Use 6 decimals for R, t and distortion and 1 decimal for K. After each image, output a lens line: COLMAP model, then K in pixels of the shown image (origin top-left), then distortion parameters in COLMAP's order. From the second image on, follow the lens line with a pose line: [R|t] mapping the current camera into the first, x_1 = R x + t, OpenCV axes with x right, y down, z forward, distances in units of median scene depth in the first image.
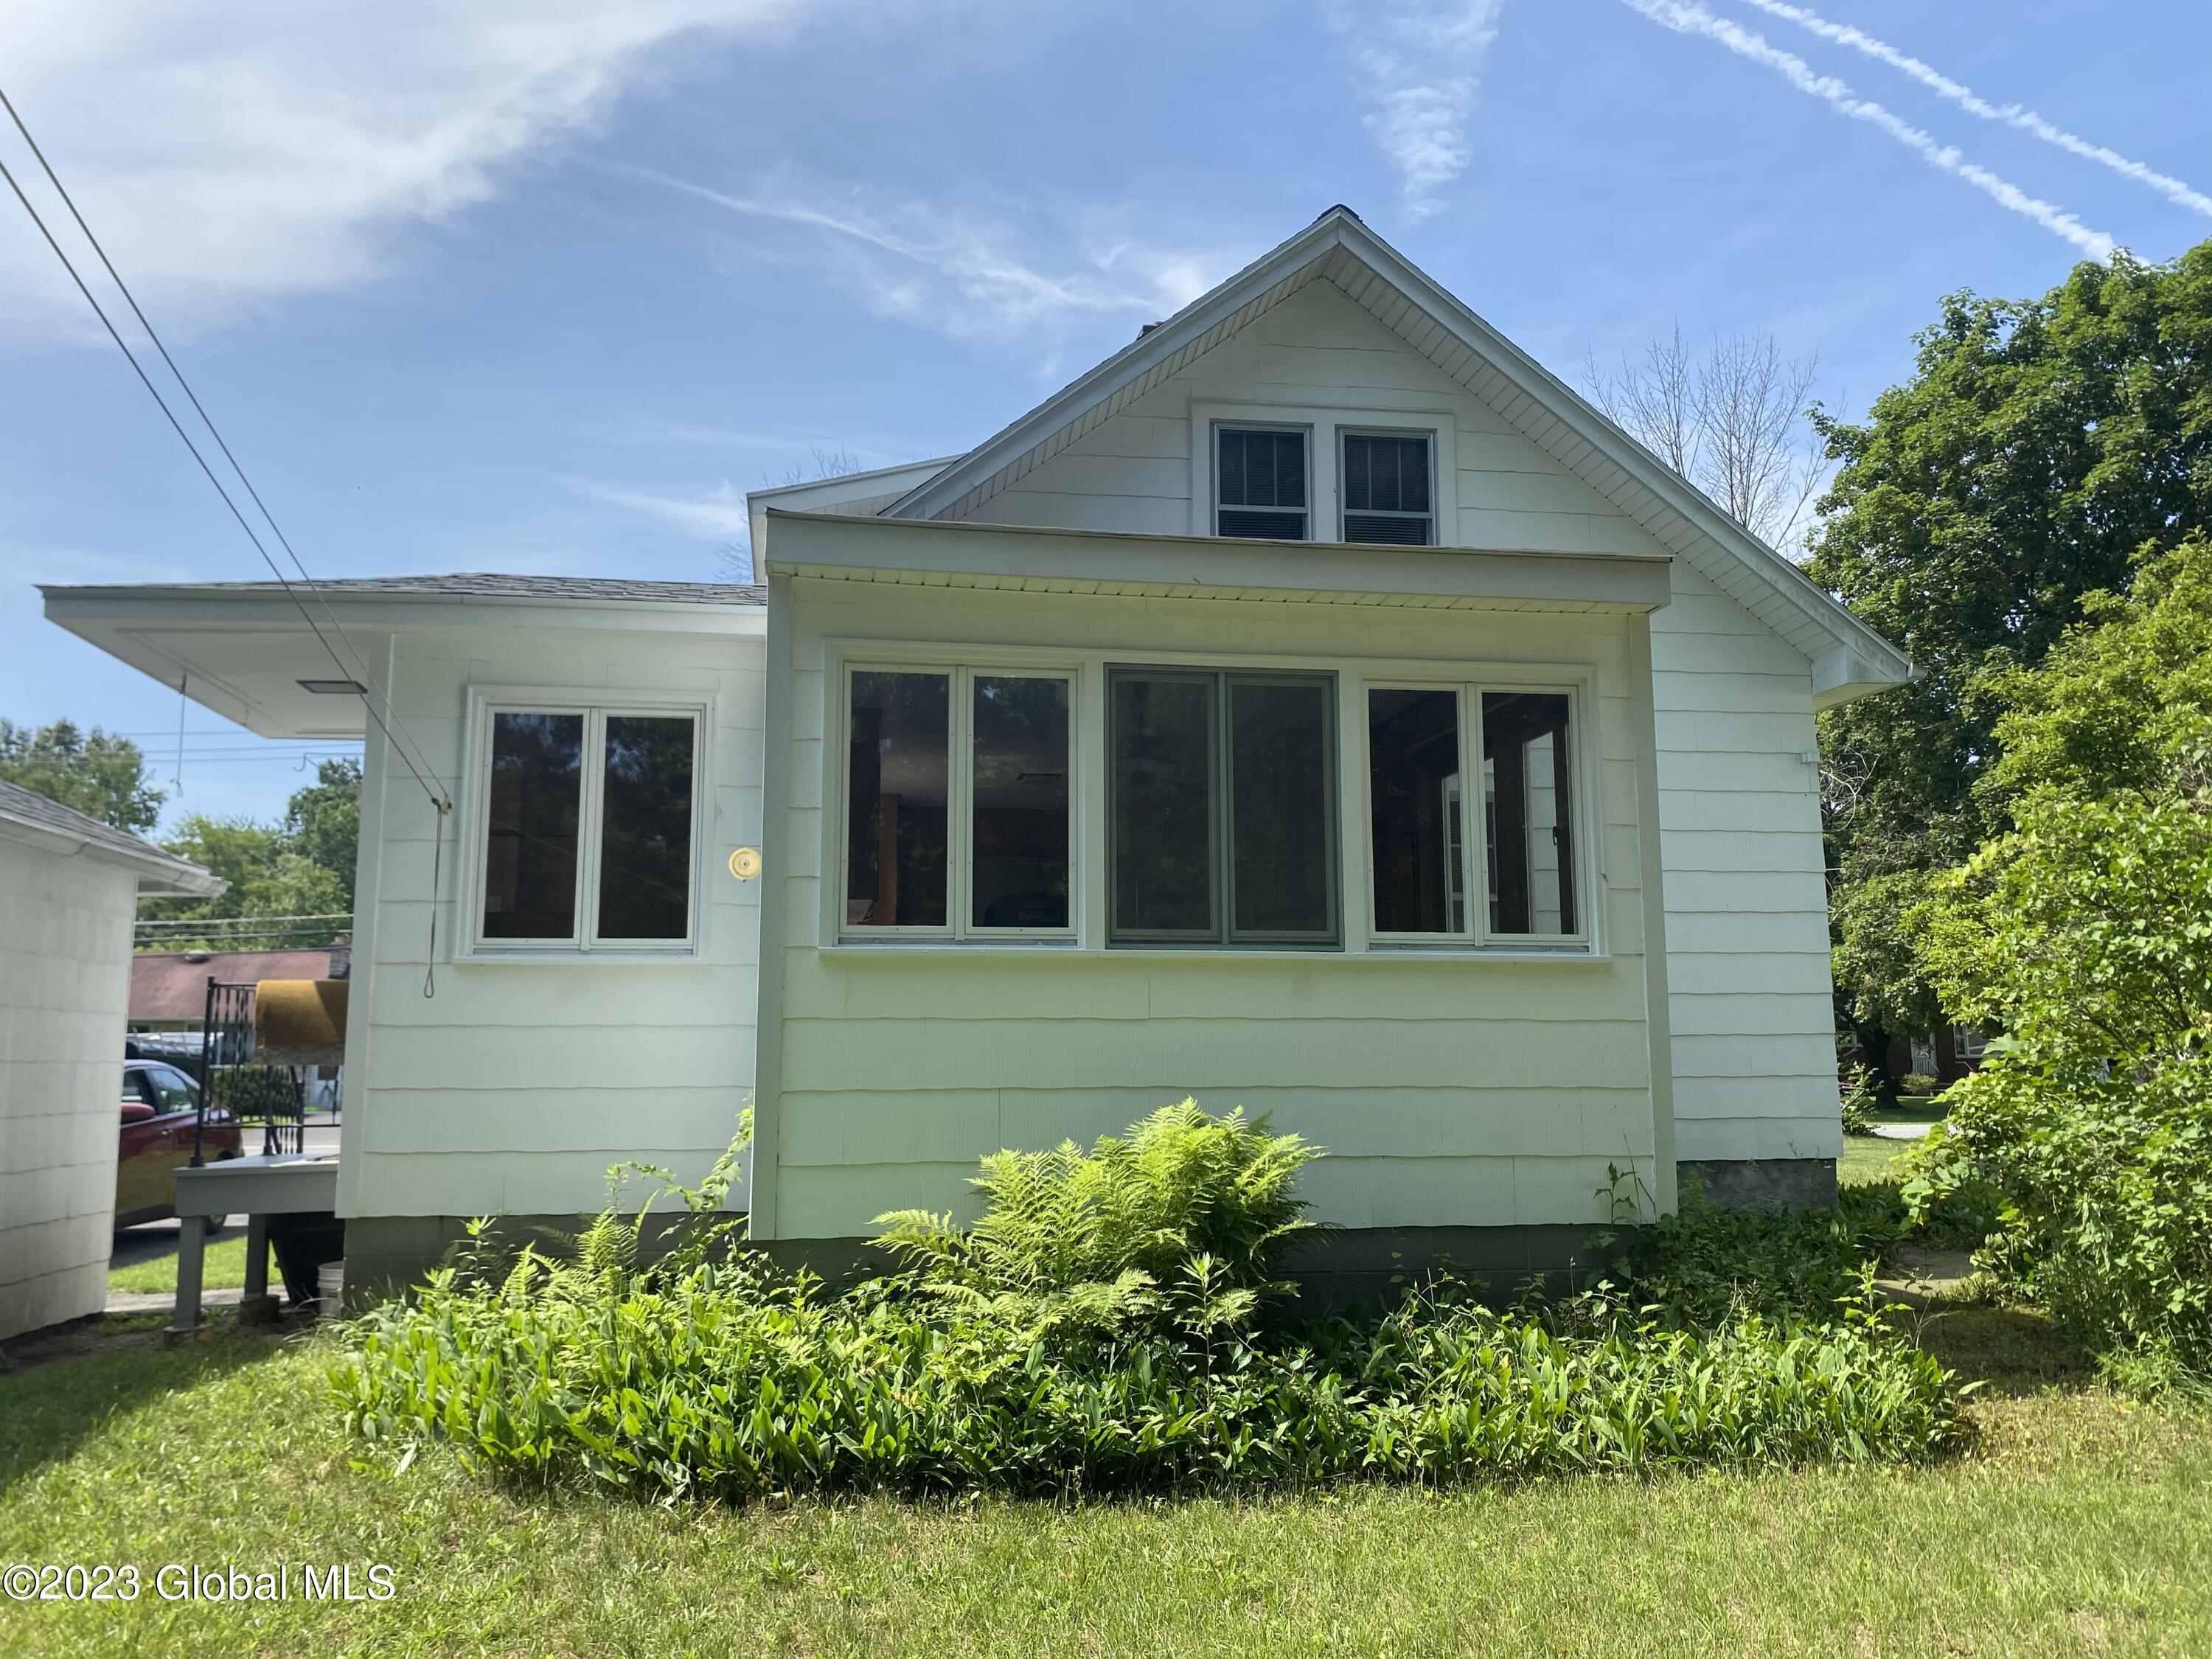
lens RADIAL K [[1683.0, 0, 1106.0], [0, 1683.0, 829.5], [0, 0, 1]] dist [0.028167, -0.015589]
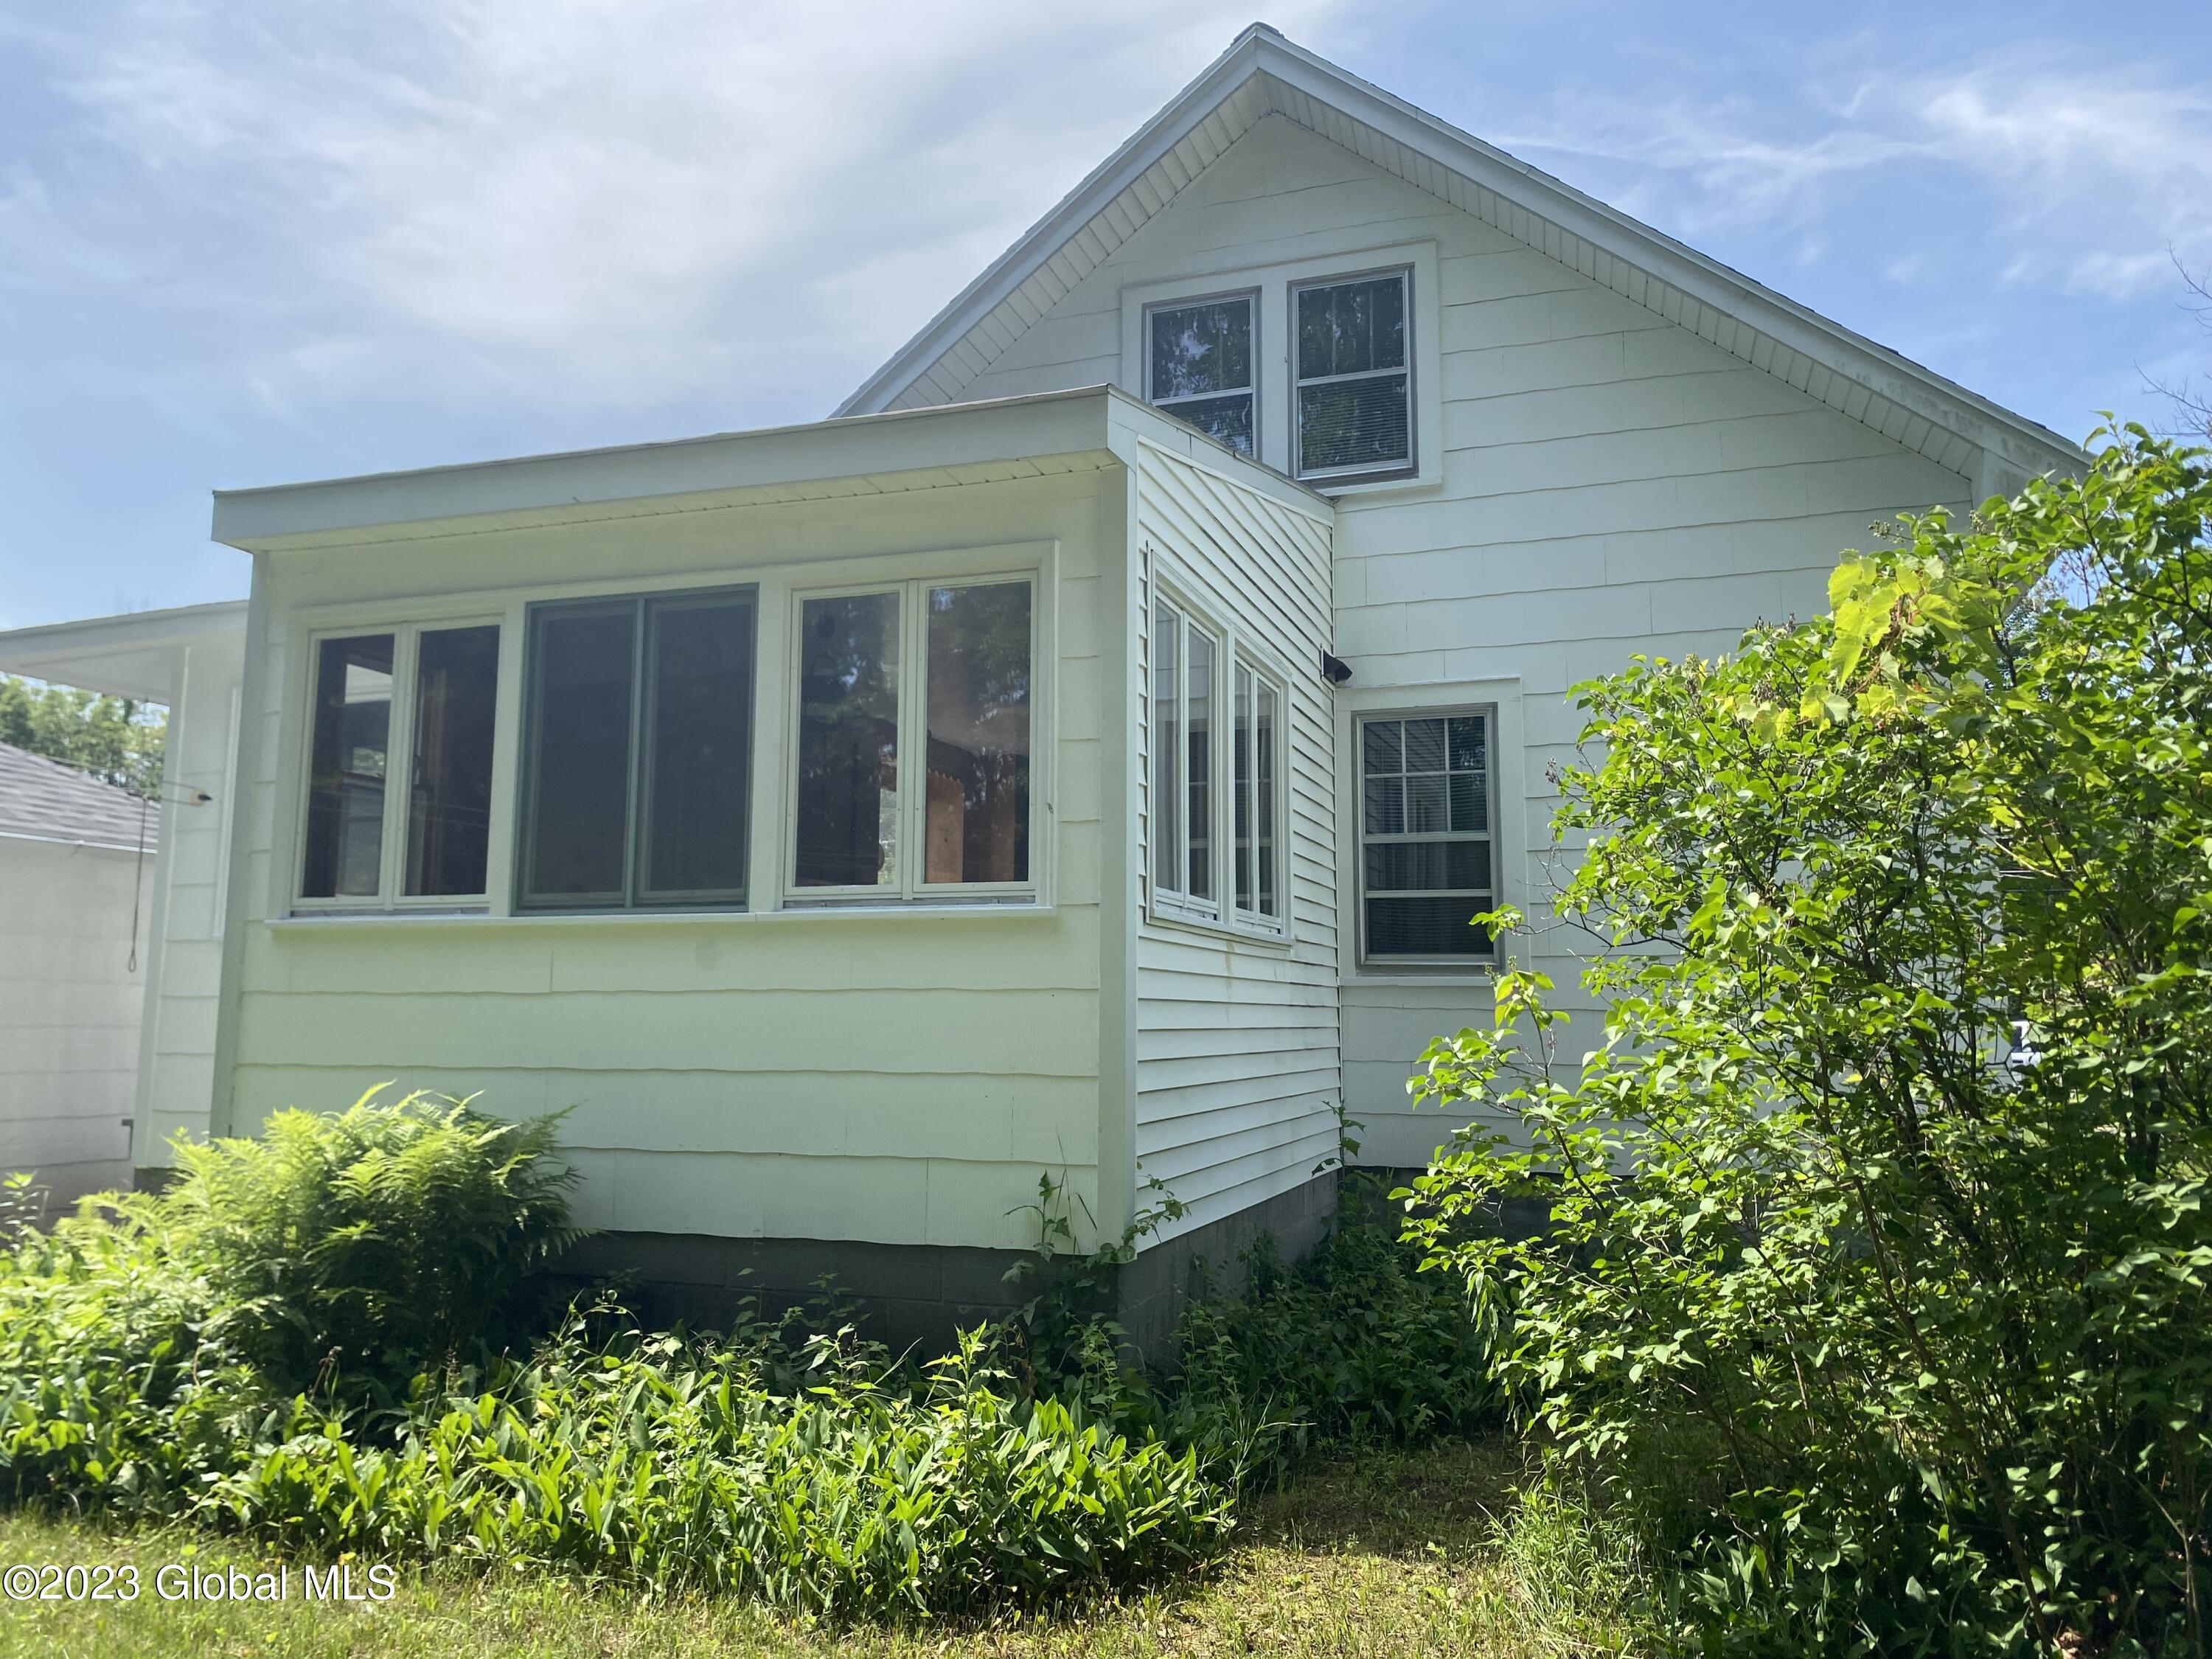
lens RADIAL K [[1649.8, 0, 1106.7], [0, 1649.8, 794.3], [0, 0, 1]] dist [0.085612, -0.115619]
pose [[0.892464, -0.055403, -0.447703, 0.678012], [0.059113, 0.998235, -0.005694, 0.028525], [0.447228, -0.021383, 0.894164, 0.330524]]
